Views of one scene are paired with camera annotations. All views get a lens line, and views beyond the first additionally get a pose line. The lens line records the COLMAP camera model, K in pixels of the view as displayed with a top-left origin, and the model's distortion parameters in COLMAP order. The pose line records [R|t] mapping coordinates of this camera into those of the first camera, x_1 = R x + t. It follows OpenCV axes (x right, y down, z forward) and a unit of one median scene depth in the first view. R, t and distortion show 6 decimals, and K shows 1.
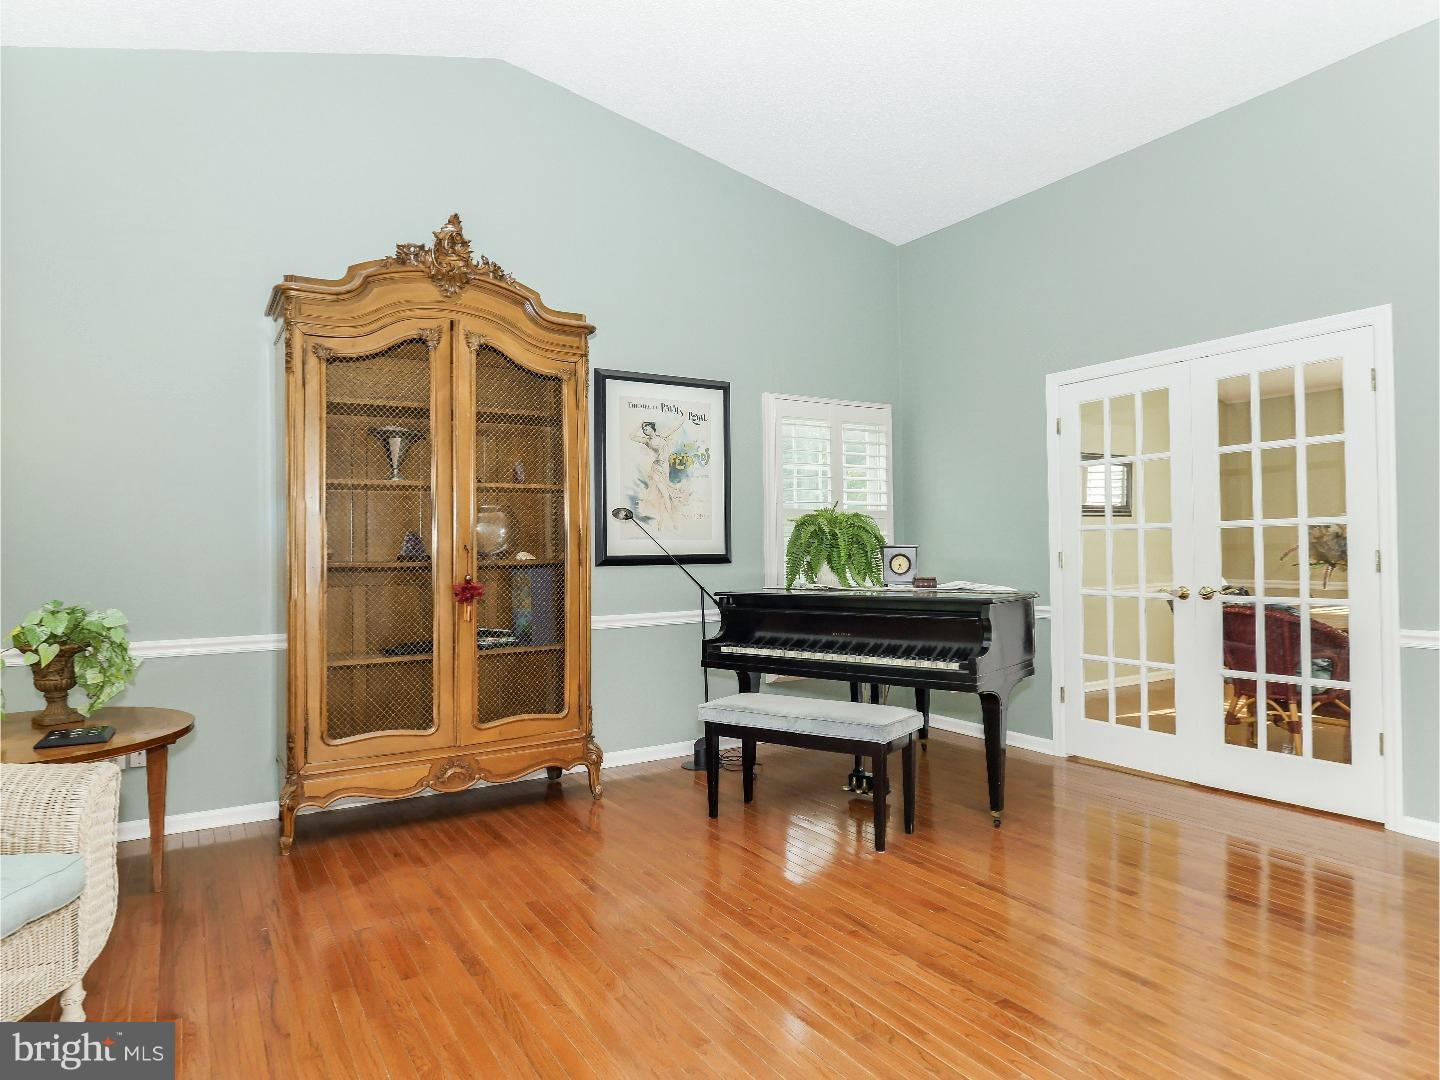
lens RADIAL K [[882.4, 0, 734.0], [0, 882.4, 522.2], [0, 0, 1]] dist [-0.003744, -0.000471]
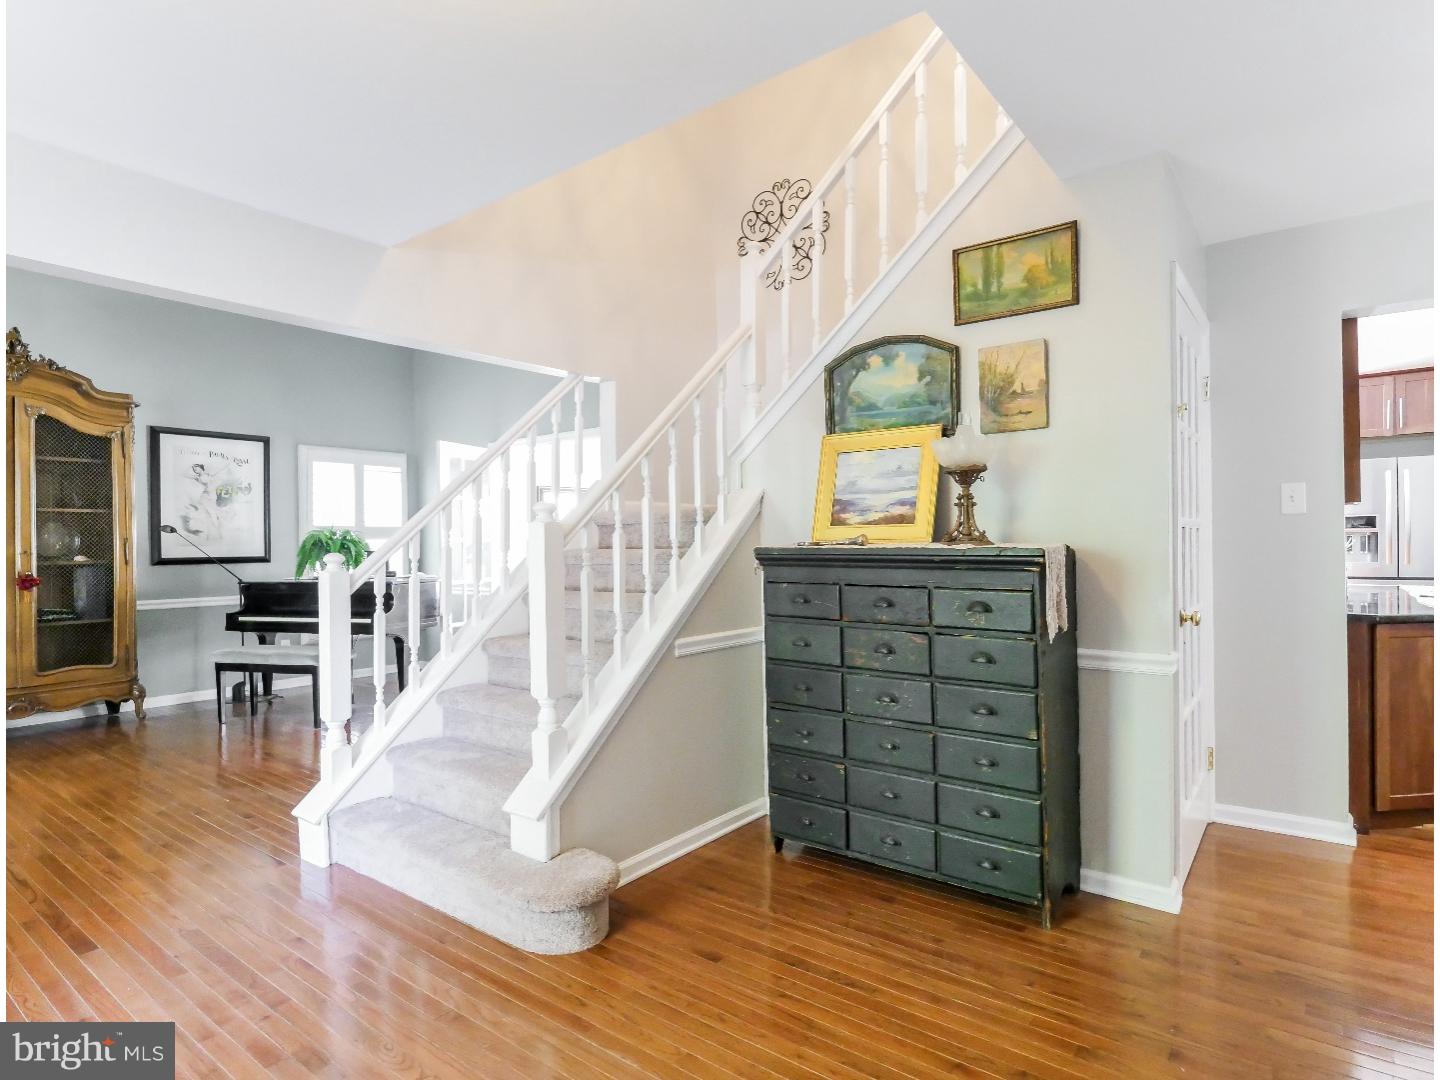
lens RADIAL K [[796.2, 0, 715.9], [0, 796.2, 542.0], [0, 0, 1]] dist [-0.000639, 0.000802]
pose [[0.941882, 0.002214, 0.335936, 0.298861], [-0.009270, 0.999769, 0.019402, -0.023456], [-0.335815, -0.021388, 0.941685, -0.573265]]
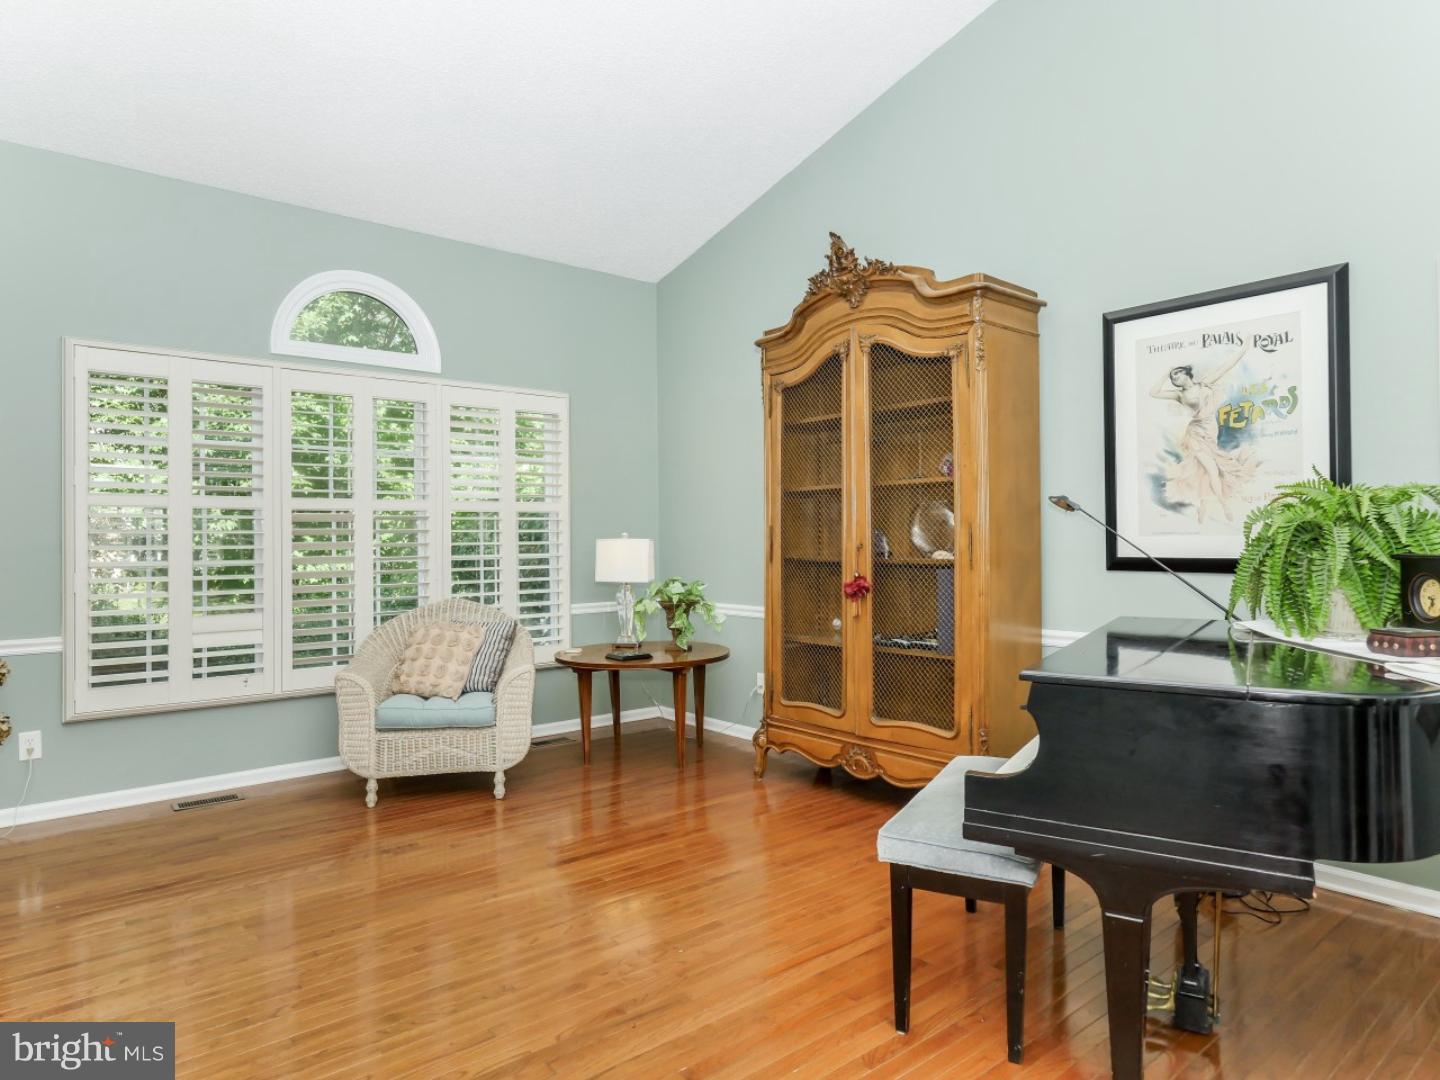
lens RADIAL K [[882.4, 0, 734.0], [0, 882.4, 522.2], [0, 0, 1]] dist [-0.003744, -0.000471]
pose [[0.134066, -0.006797, -0.990949, 0.627482], [0.033680, 0.999430, -0.002299, -0.001386], [0.990400, -0.033067, 0.134219, 0.635945]]
